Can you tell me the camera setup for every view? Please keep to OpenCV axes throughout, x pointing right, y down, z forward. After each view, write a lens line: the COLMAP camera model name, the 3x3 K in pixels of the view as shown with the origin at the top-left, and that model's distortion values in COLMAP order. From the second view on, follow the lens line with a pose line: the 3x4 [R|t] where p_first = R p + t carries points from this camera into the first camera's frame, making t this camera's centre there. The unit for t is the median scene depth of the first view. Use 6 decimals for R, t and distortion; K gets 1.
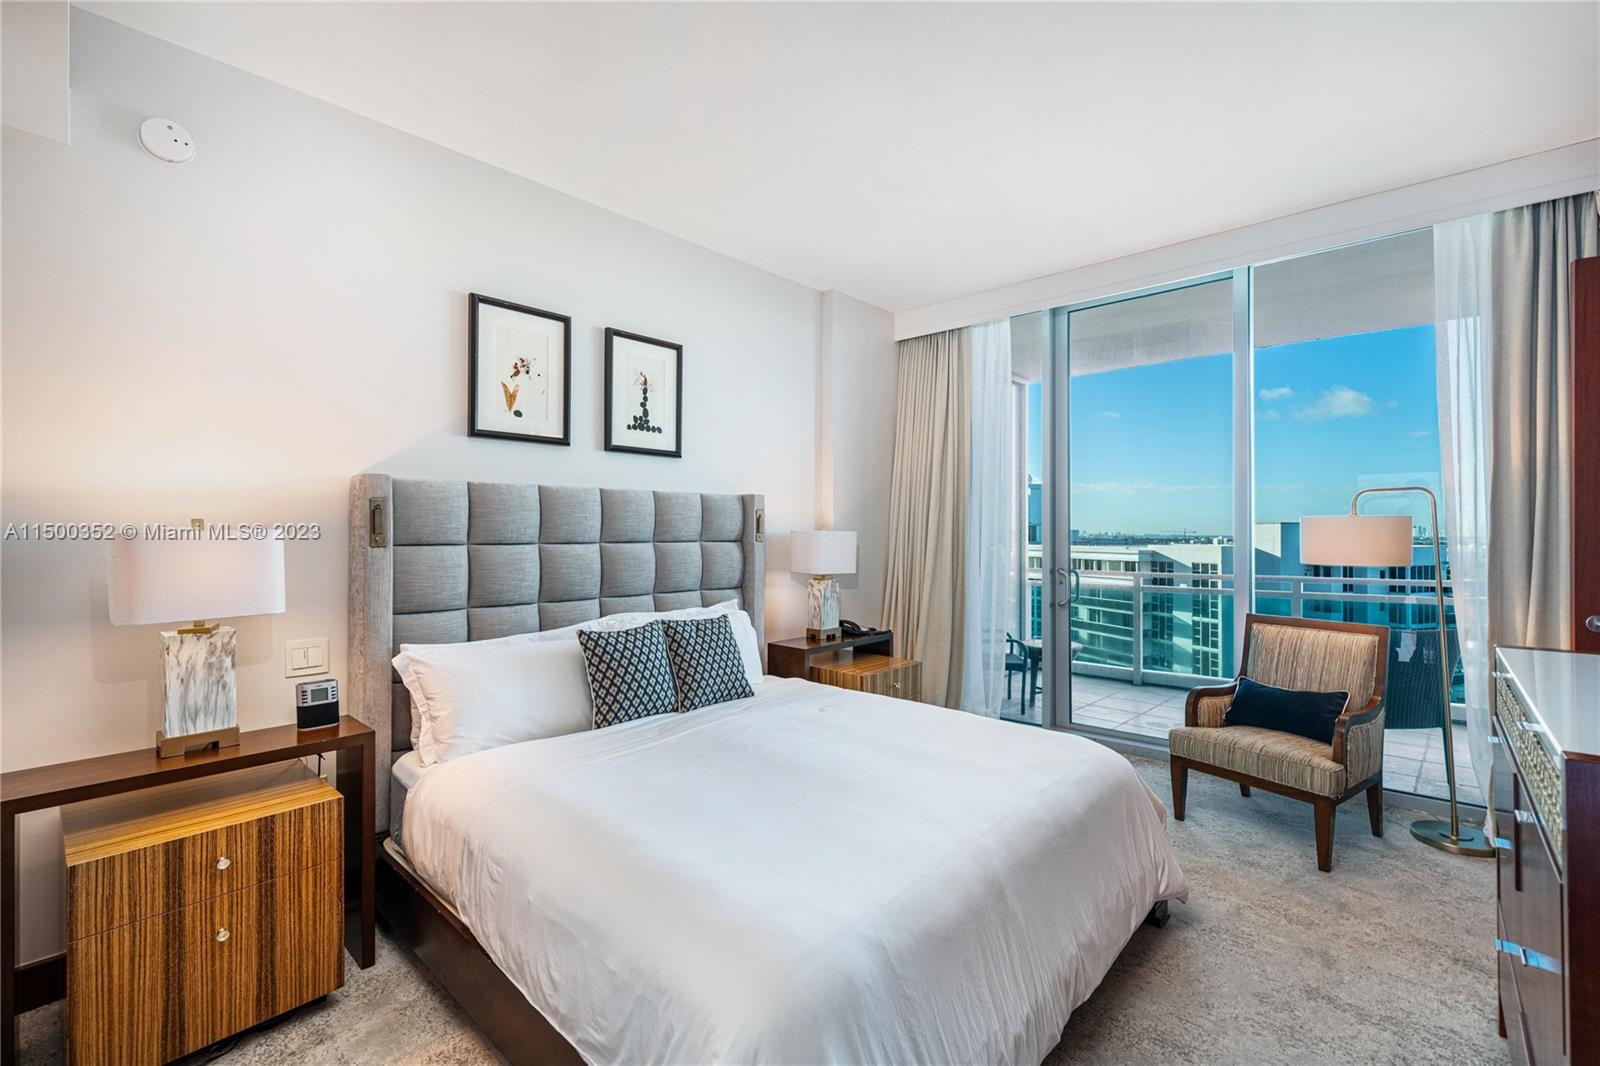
lens RADIAL K [[719.3, 0, 806.8], [0, 719.3, 534.4], [0, 0, 1]] dist [0.017807, -0.001494]
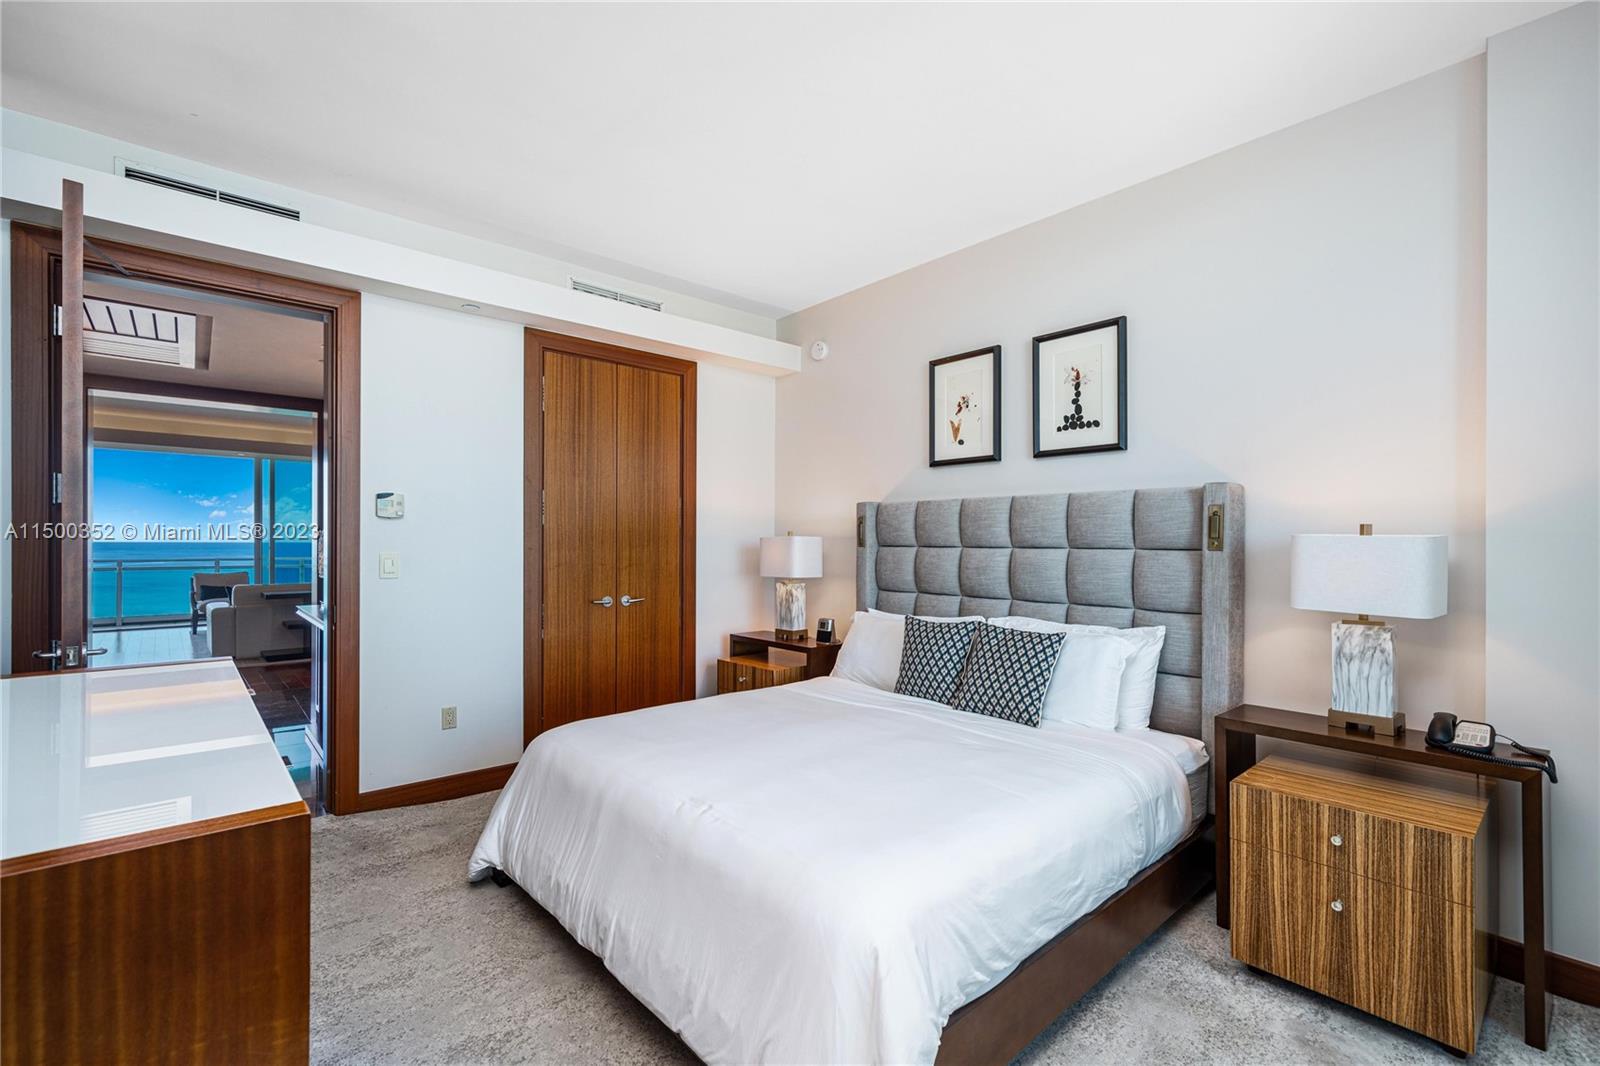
lens RADIAL K [[719.3, 0, 784.5], [0, 719.3, 544.9], [0, 0, 1]] dist [0.017807, -0.001494]
pose [[-0.138957, 0.010324, -0.990245, 0.788663], [-0.003290, 0.999935, 0.010887, -0.002665], [0.990293, 0.004771, -0.138914, 0.789318]]
